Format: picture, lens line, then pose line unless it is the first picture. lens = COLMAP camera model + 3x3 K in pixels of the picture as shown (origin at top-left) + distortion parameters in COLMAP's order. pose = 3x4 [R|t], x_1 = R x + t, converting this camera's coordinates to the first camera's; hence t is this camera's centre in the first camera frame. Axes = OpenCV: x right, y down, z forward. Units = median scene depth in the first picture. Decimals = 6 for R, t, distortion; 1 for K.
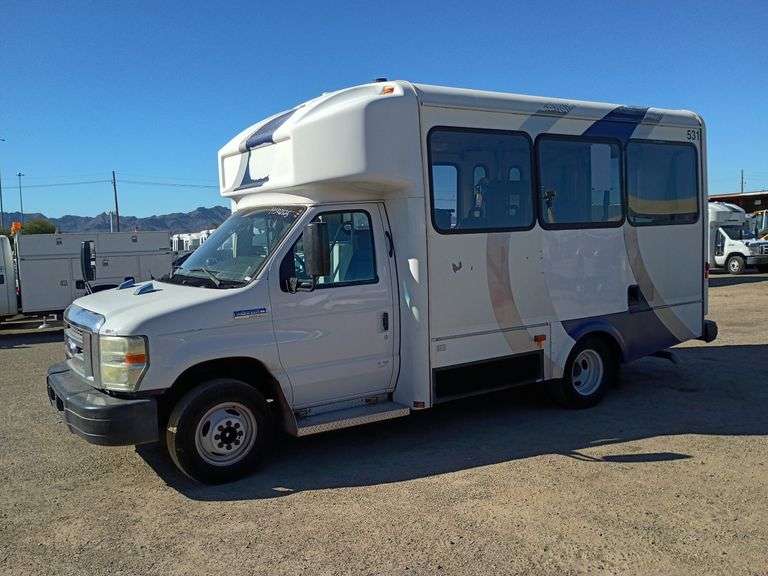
lens RADIAL K [[694.3, 0, 384.0], [0, 694.3, 288.0], [0, 0, 1]] dist [-0.008427, -0.005260]
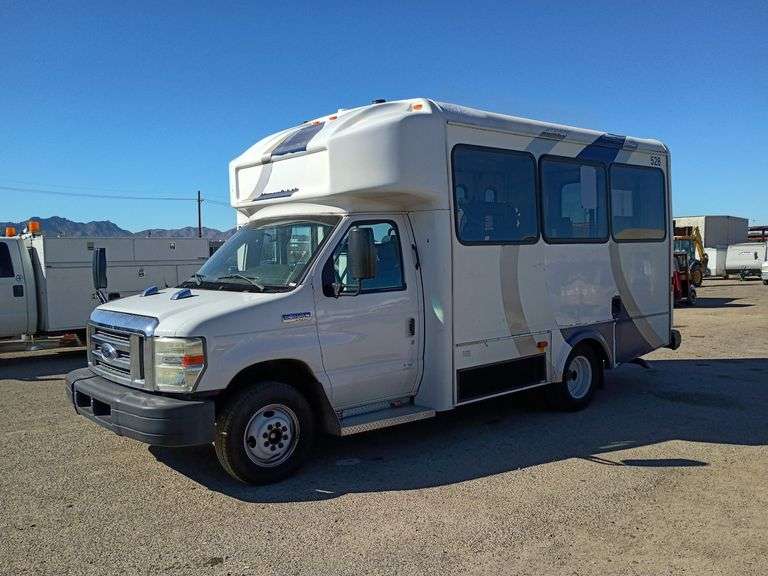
lens RADIAL K [[694.3, 0, 384.0], [0, 694.3, 288.0], [0, 0, 1]] dist [-0.008427, -0.005260]
pose [[0.991703, 0.005867, 0.128416, -0.174667], [-0.001170, 0.999328, -0.036623, 0.027890], [-0.128545, 0.036169, 0.991044, -0.036131]]
